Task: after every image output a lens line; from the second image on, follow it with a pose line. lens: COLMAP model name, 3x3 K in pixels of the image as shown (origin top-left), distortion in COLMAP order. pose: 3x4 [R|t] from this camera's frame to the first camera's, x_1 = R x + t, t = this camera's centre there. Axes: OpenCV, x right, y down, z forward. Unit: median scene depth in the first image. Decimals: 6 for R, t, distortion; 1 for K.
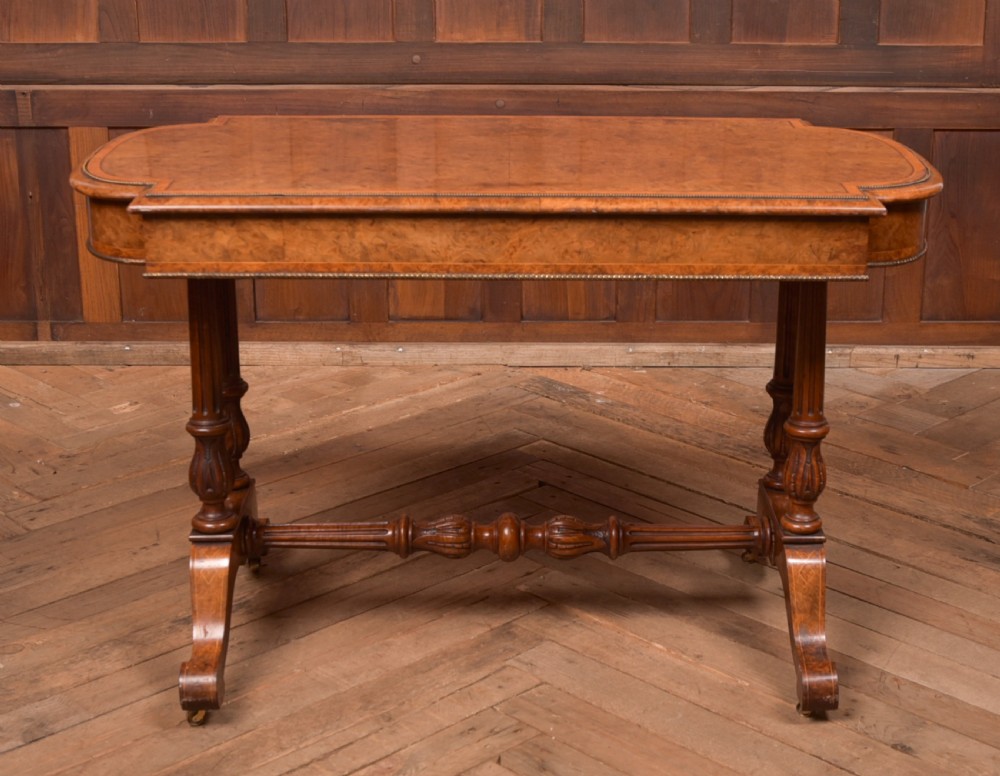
lens RADIAL K [[1757.8, 0, 556.1], [0, 1757.8, 384.1], [0, 0, 1]] dist [-0.053809, 0.000000]
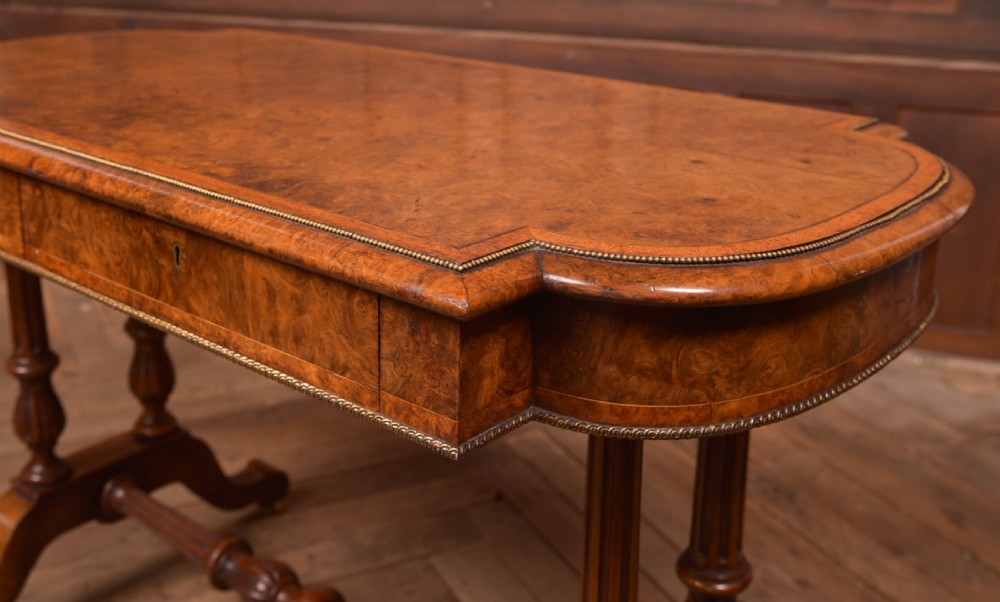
lens RADIAL K [[1126.5, 0, 466.9], [0, 1126.5, 204.2], [0, 0, 1]] dist [-0.040163, 0.000000]
pose [[0.943663, 0.101731, -0.314881, 0.126423], [-0.113241, 0.993397, -0.018427, -0.068422], [0.310927, 0.053046, 0.948952, 0.446872]]
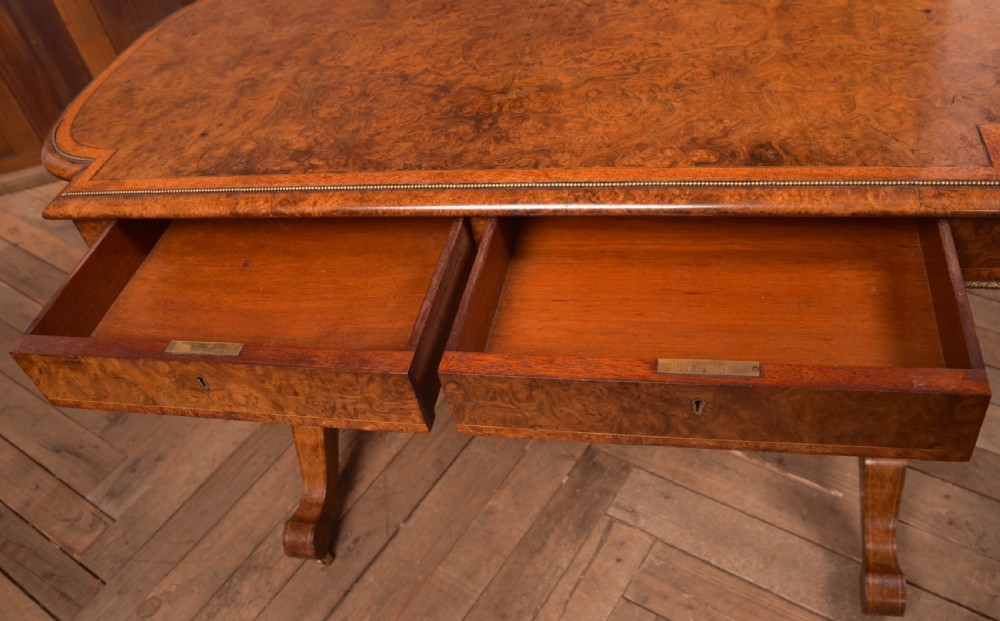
lens RADIAL K [[861.1, 0, 514.2], [0, 861.1, 259.7], [0, 0, 1]] dist [-0.110399, 0.062325]
pose [[0.971042, -0.236731, 0.032193, -0.048024], [0.206001, 0.897896, 0.389033, -0.142725], [-0.121002, -0.371135, 0.920661, 0.443136]]
